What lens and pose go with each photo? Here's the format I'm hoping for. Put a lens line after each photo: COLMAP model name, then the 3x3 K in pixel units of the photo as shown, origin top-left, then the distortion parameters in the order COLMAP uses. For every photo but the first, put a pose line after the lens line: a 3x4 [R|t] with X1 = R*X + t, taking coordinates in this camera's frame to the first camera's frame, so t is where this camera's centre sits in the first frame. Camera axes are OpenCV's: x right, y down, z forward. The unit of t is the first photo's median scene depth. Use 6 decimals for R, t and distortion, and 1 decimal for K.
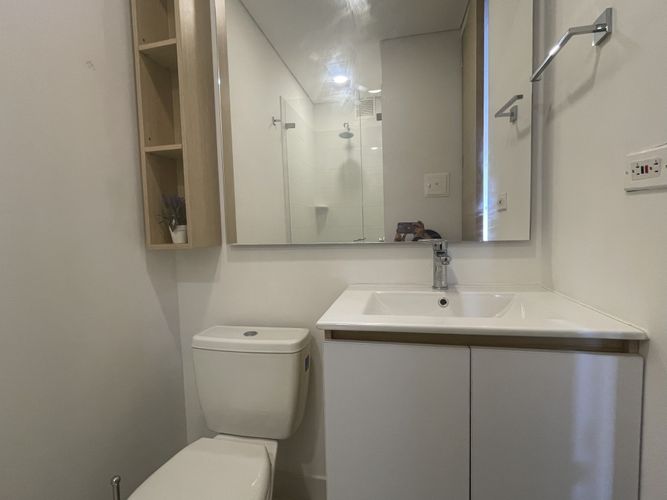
lens RADIAL K [[318.7, 0, 334.7], [0, 318.7, 249.2], [0, 0, 1]] dist [-0.004246, 0.000142]
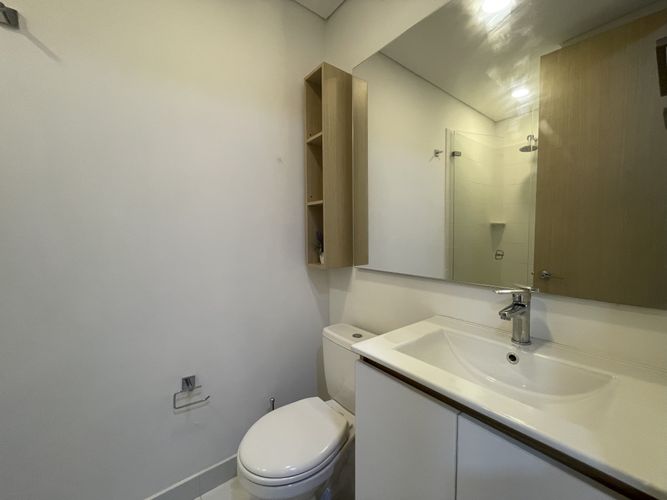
lens RADIAL K [[272.1, 0, 336.0], [0, 272.1, 251.6], [0, 0, 1]] dist [-0.001248, -0.000139]
pose [[0.765942, 0.064334, -0.639682, 0.350241], [-0.058060, 0.997837, 0.030834, -0.112453], [0.640282, 0.013523, 0.768021, 0.044002]]
